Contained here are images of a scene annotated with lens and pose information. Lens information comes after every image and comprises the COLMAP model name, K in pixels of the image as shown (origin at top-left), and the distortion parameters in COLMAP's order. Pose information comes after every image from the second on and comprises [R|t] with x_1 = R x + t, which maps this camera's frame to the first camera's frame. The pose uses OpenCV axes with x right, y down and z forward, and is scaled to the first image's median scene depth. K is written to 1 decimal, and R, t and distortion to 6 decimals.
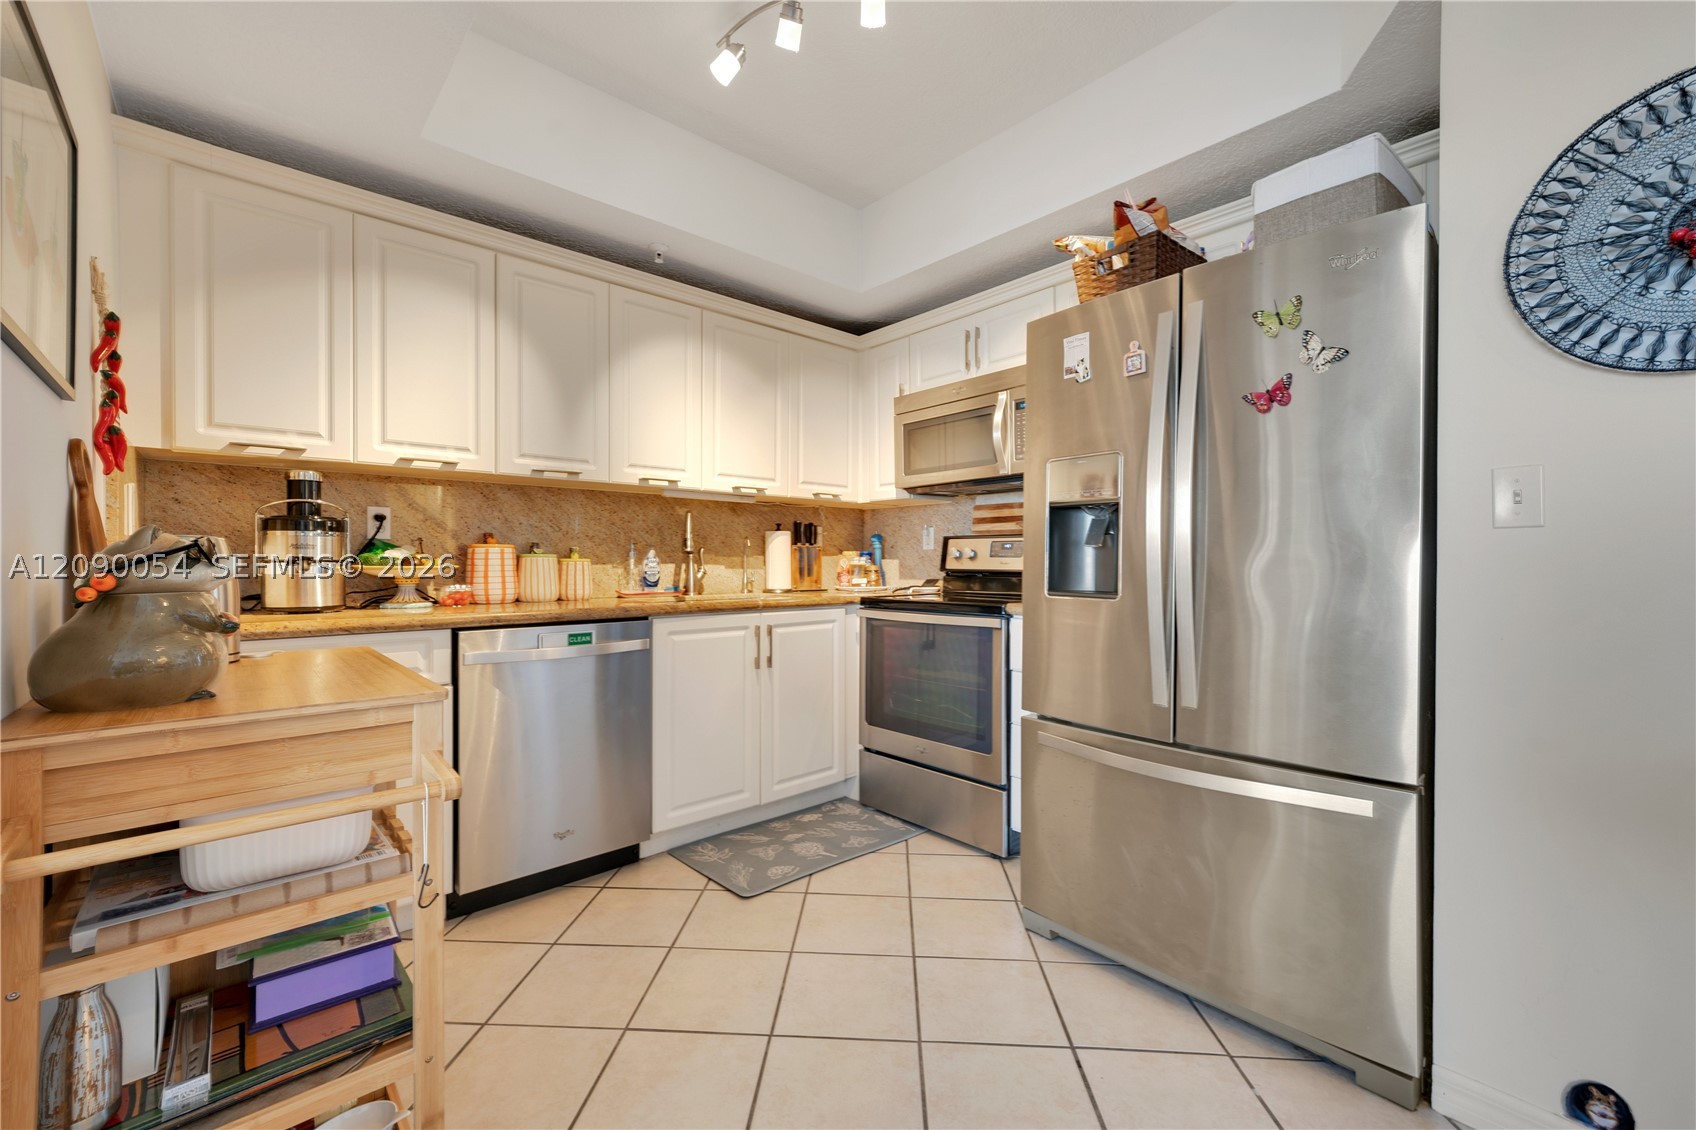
lens RADIAL K [[689.2, 0, 832.7], [0, 689.2, 565.8], [0, 0, 1]] dist [0.000111, -0.000005]
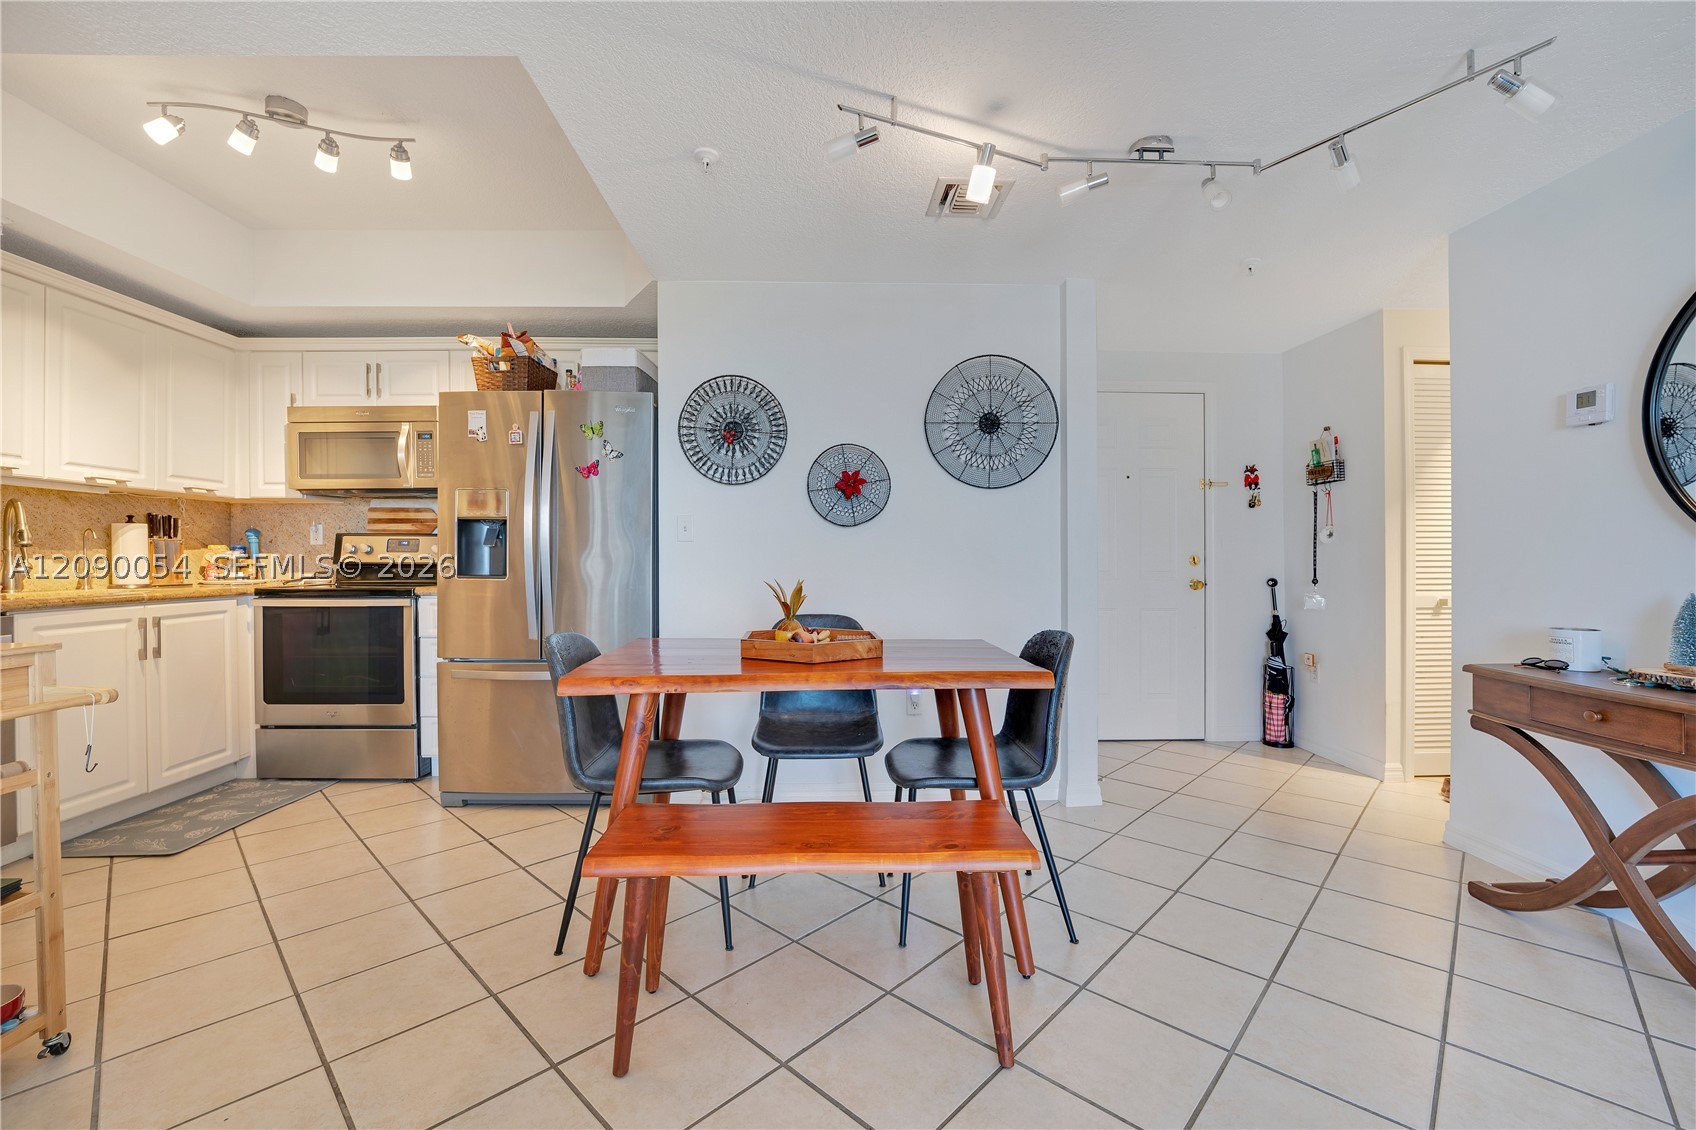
lens RADIAL K [[696.8, 0, 868.6], [0, 696.8, 569.4], [0, 0, 1]] dist [-0.022029, 0.002649]
pose [[0.614615, -0.013679, 0.788708, -0.269964], [0.002590, 0.999879, 0.015323, 0.001852], [-0.788823, -0.007375, 0.614577, -0.525311]]
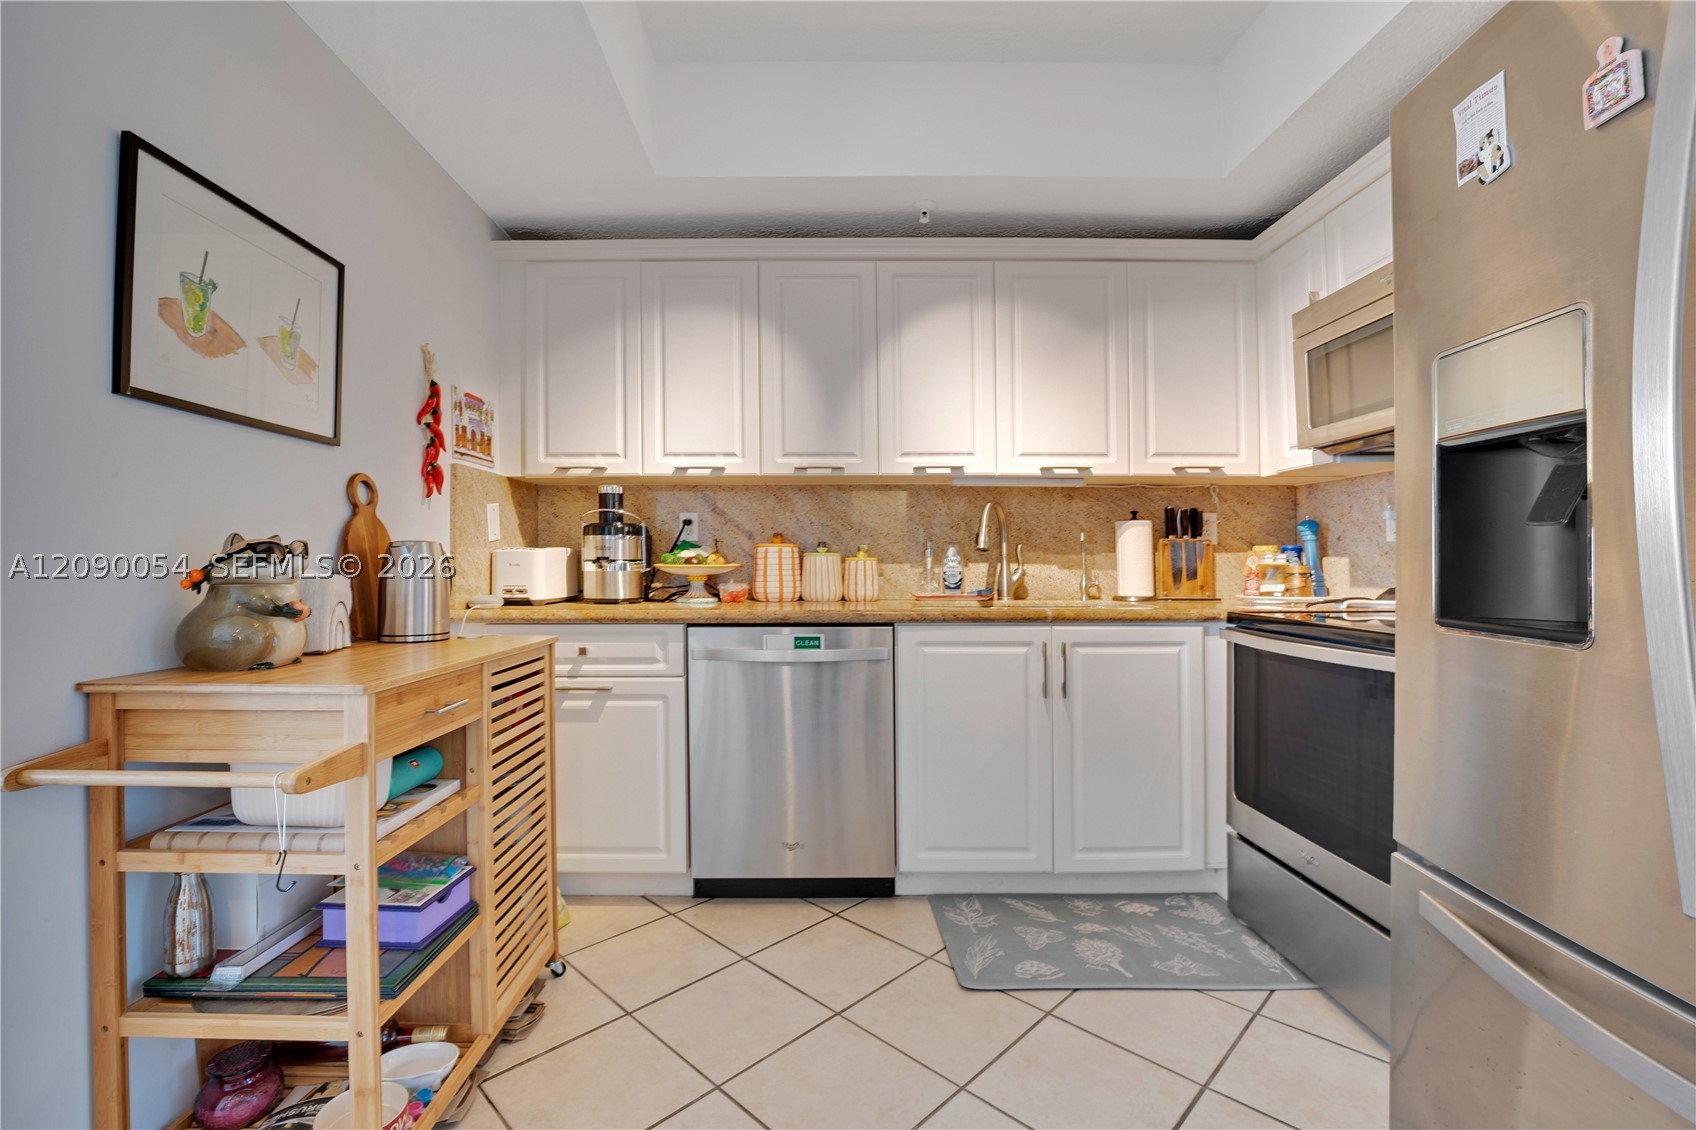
lens RADIAL K [[696.8, 0, 847.7], [0, 696.8, 555.9], [0, 0, 1]] dist [-0.022029, 0.002649]
pose [[0.748408, -0.005943, -0.663212, 0.270871], [-0.002748, 0.999923, -0.012061, -0.001088], [0.663233, 0.010849, 0.748335, 0.286190]]
